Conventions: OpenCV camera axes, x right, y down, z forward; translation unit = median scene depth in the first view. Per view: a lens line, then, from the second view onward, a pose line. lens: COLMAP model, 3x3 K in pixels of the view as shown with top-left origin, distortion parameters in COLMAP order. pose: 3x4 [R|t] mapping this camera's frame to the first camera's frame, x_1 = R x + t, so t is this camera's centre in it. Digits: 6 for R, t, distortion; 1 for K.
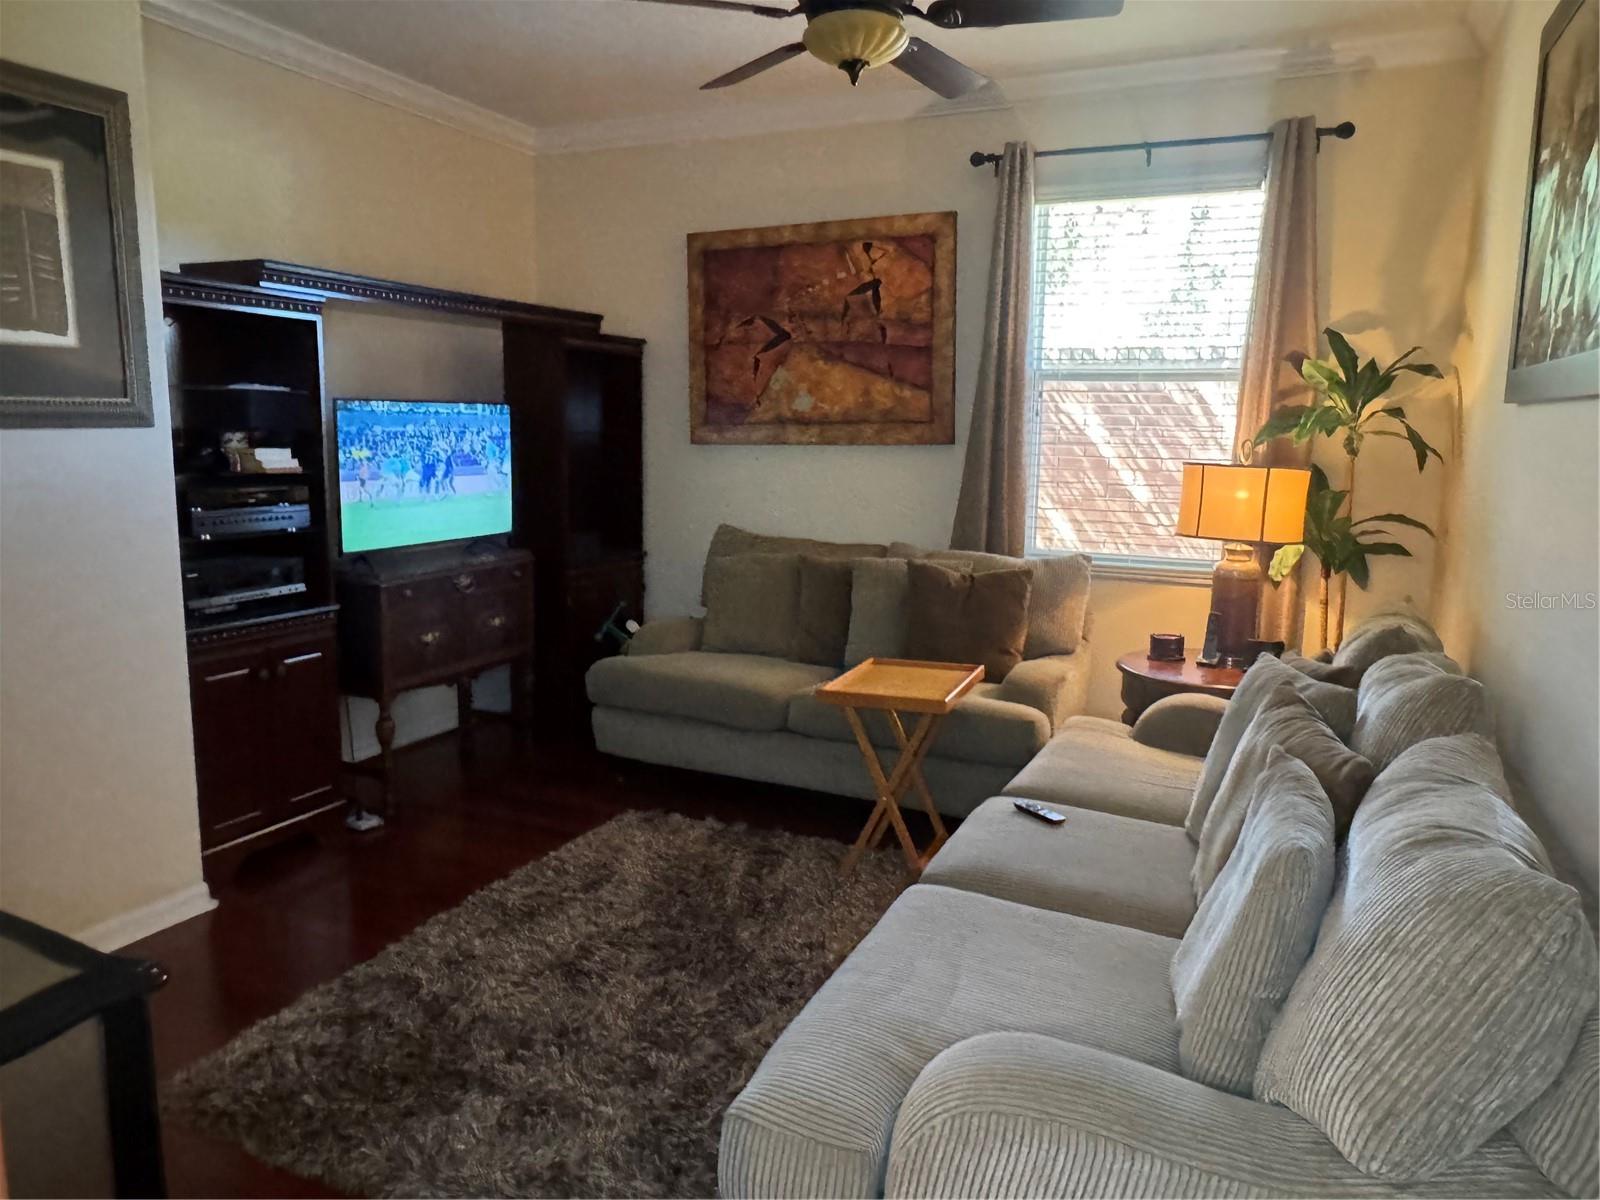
lens RADIAL K [[1149.6, 0, 803.1], [0, 1149.6, 607.3], [0, 0, 1]] dist [0.001961, -0.007826]
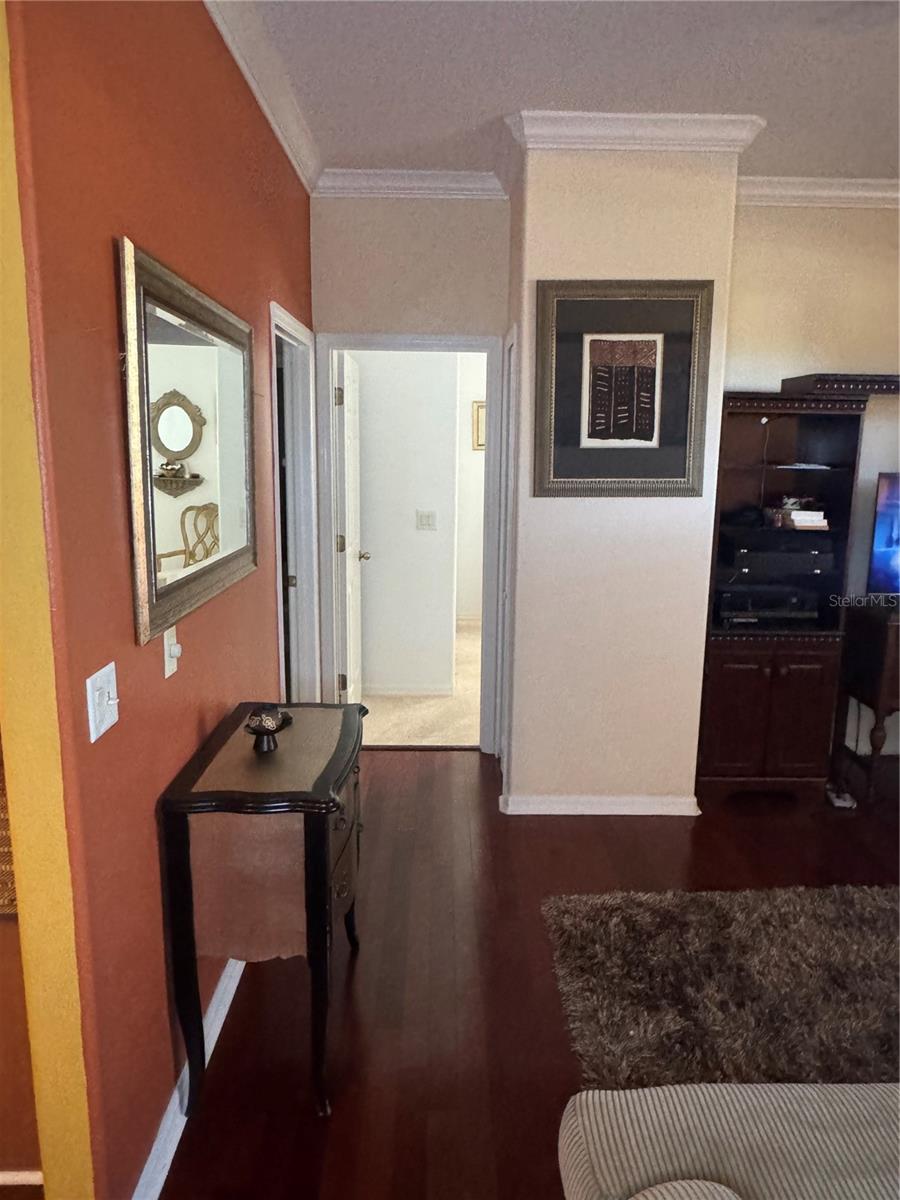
lens RADIAL K [[862.2, 0, 455.6], [0, 862.2, 596.5], [0, 0, 1]] dist [0.001961, -0.007826]
pose [[0.417955, 0.159686, -0.894323, 0.320529], [-0.146768, 0.983367, 0.106994, -0.094274], [0.896534, 0.086539, 0.434440, 0.204922]]
